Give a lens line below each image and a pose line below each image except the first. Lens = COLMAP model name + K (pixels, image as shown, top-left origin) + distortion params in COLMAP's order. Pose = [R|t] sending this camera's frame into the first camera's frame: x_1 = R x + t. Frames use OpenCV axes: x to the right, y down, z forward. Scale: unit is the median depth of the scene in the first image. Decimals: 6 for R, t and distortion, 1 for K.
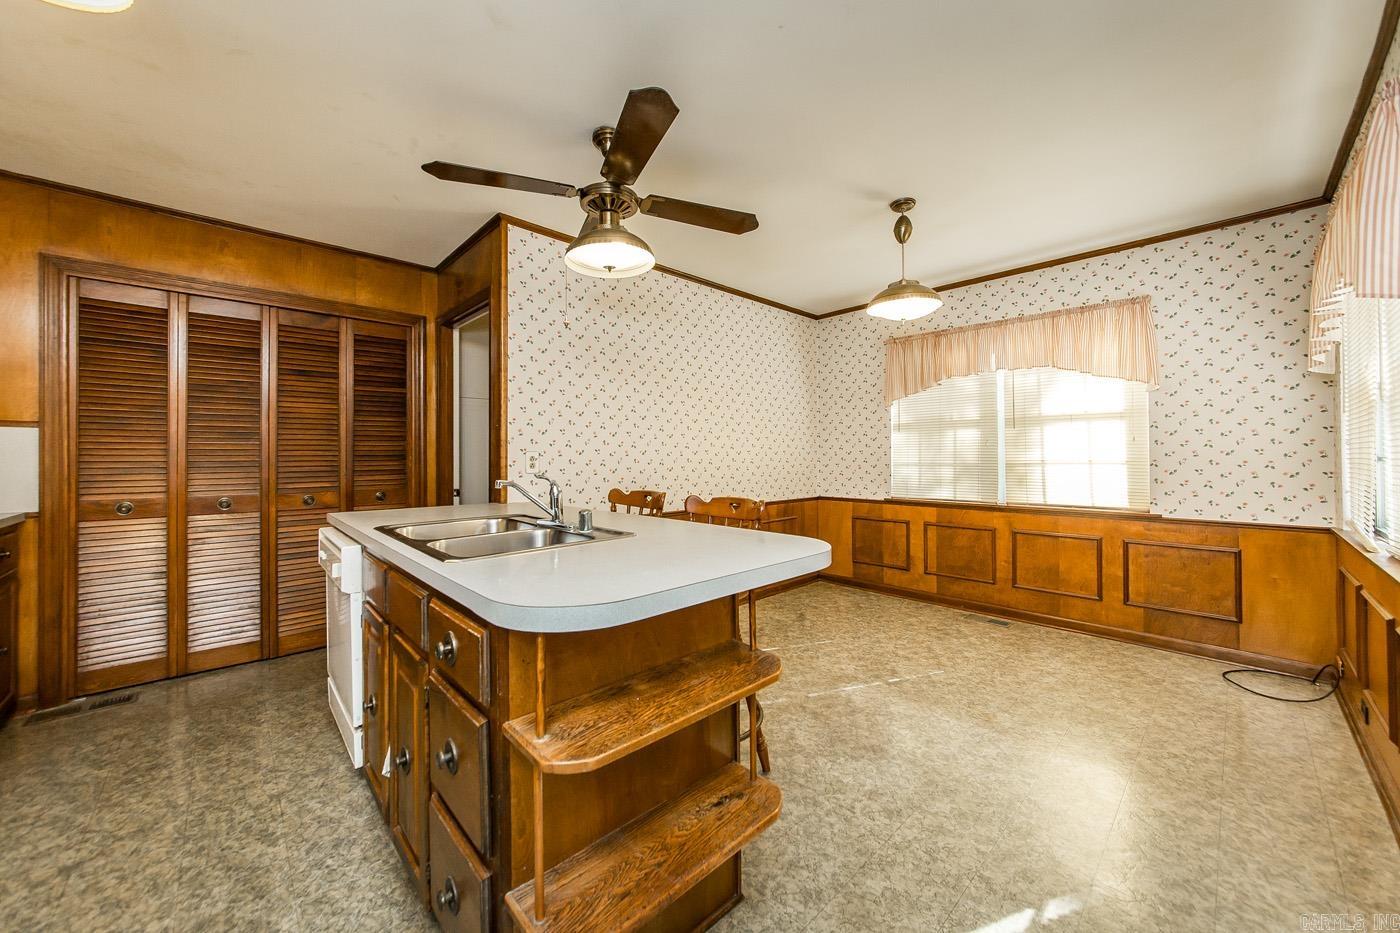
lens RADIAL K [[505.5, 0, 697.0], [0, 505.5, 458.3], [0, 0, 1]] dist [-0.001097, -0.000077]
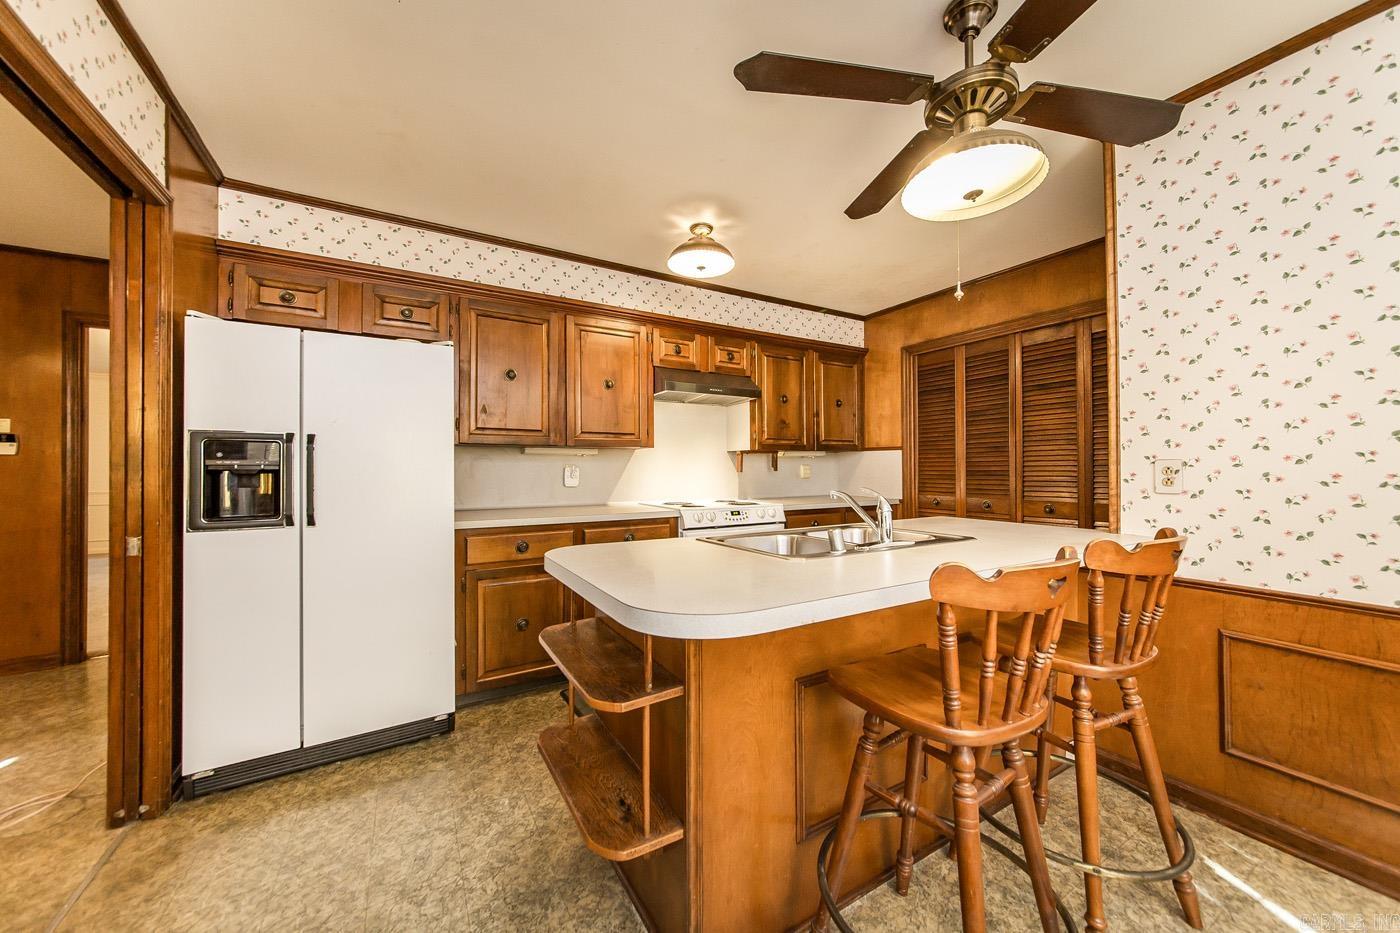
lens RADIAL K [[500.2, 0, 700.0], [0, 500.2, 466.5], [0, 0, 1]] dist [-0.000068, -0.000010]
pose [[-0.220601, -0.000314, -0.975364, 0.417506], [0.002312, 0.999997, -0.000845, -0.004652], [0.975361, -0.002442, -0.220599, 0.569014]]
